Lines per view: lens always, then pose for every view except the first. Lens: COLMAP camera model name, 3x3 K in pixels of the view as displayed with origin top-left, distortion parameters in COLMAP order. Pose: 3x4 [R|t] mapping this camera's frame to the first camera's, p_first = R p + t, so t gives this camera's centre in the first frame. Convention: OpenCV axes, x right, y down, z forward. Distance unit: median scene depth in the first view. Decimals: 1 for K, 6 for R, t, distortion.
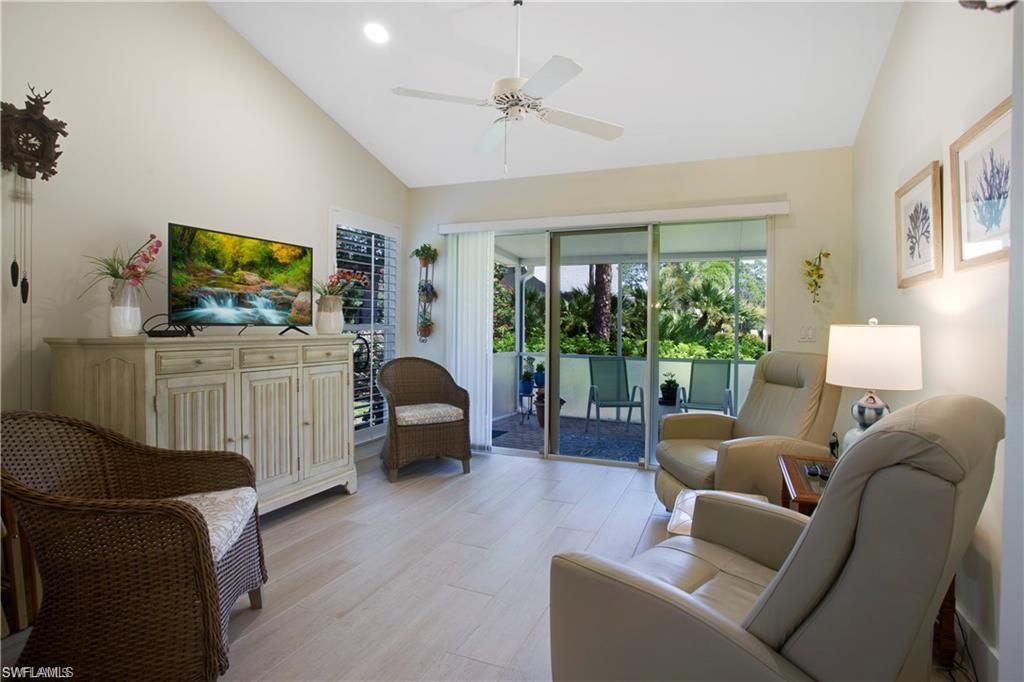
lens RADIAL K [[518.5, 0, 522.8], [0, 518.5, 334.5], [0, 0, 1]] dist [0.003237, 0.000023]
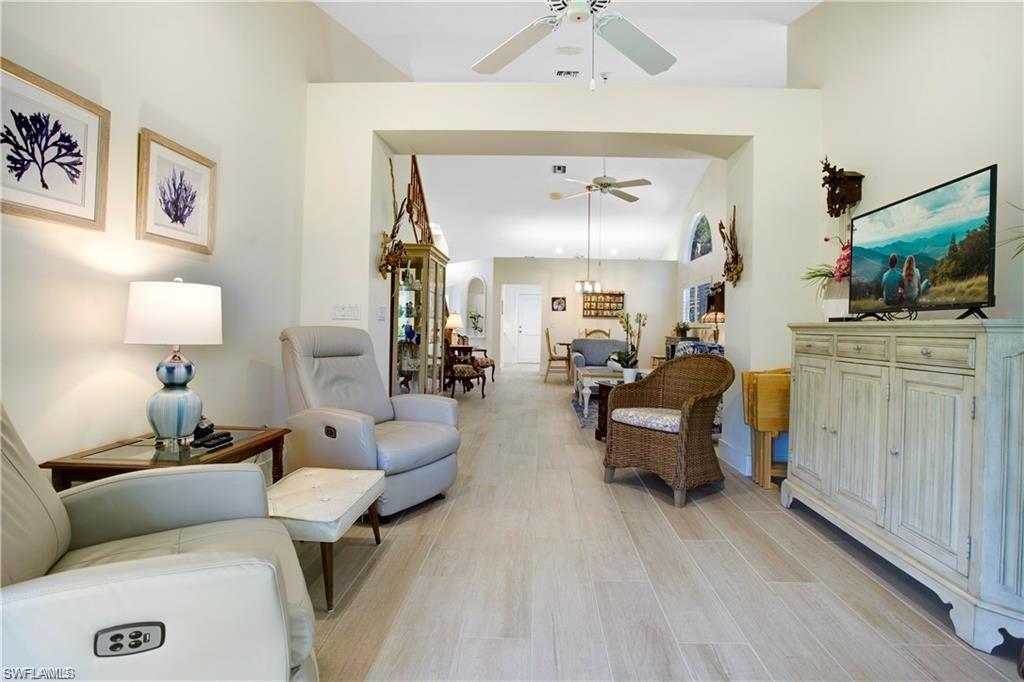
lens RADIAL K [[518.5, 0, 518.8], [0, 518.5, 333.6], [0, 0, 1]] dist [0.003237, 0.000023]
pose [[-0.938557, -0.022993, -0.344359, 0.286879], [-0.032995, 0.999186, 0.023211, 0.019395], [0.343545, 0.033147, -0.938551, 1.519907]]
